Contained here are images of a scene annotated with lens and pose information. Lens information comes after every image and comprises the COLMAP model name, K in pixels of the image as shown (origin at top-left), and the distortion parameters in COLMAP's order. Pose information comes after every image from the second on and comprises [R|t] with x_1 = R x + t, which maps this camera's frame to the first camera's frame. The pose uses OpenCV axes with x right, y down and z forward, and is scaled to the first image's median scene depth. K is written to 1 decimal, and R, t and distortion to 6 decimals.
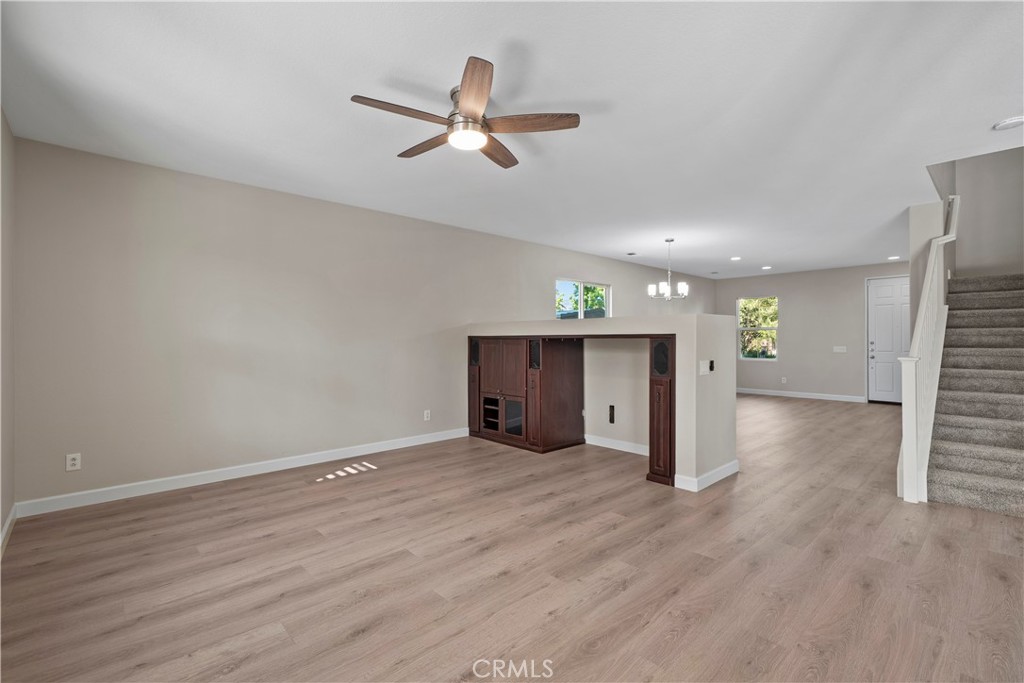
lens RADIAL K [[455.2, 0, 516.4], [0, 455.2, 342.4], [0, 0, 1]] dist [0.005031, 0.001712]
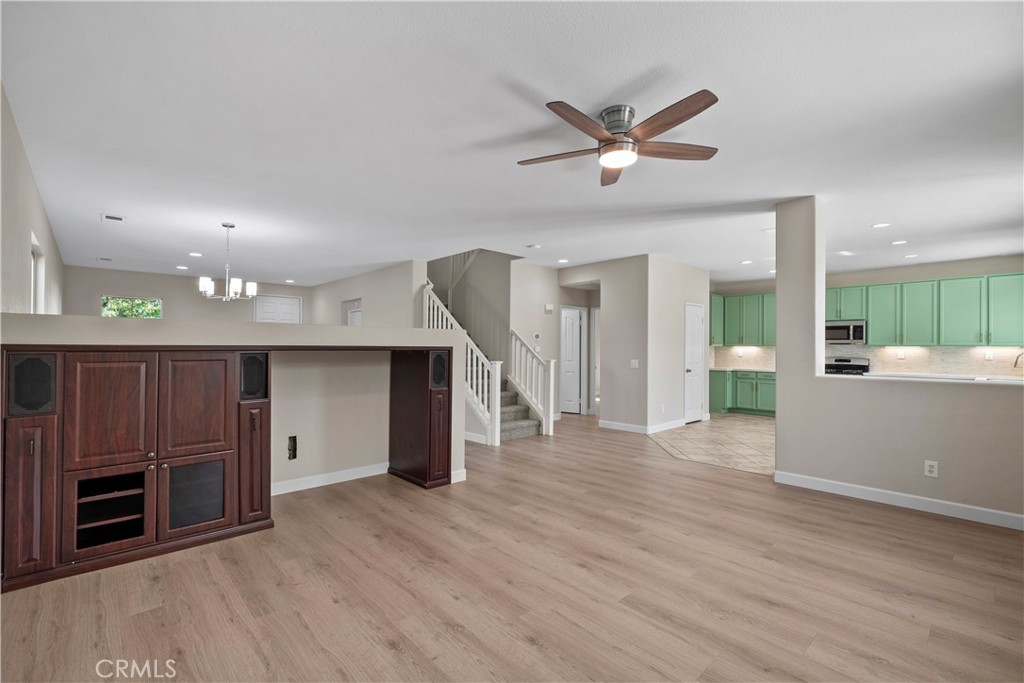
lens RADIAL K [[455.2, 0, 511.9], [0, 455.2, 350.5], [0, 0, 1]] dist [0.005031, 0.001712]
pose [[0.004186, -0.003671, 0.999985, -0.899317], [0.000277, 0.999993, 0.003670, -0.017641], [-0.999991, 0.000262, 0.004187, 0.979404]]
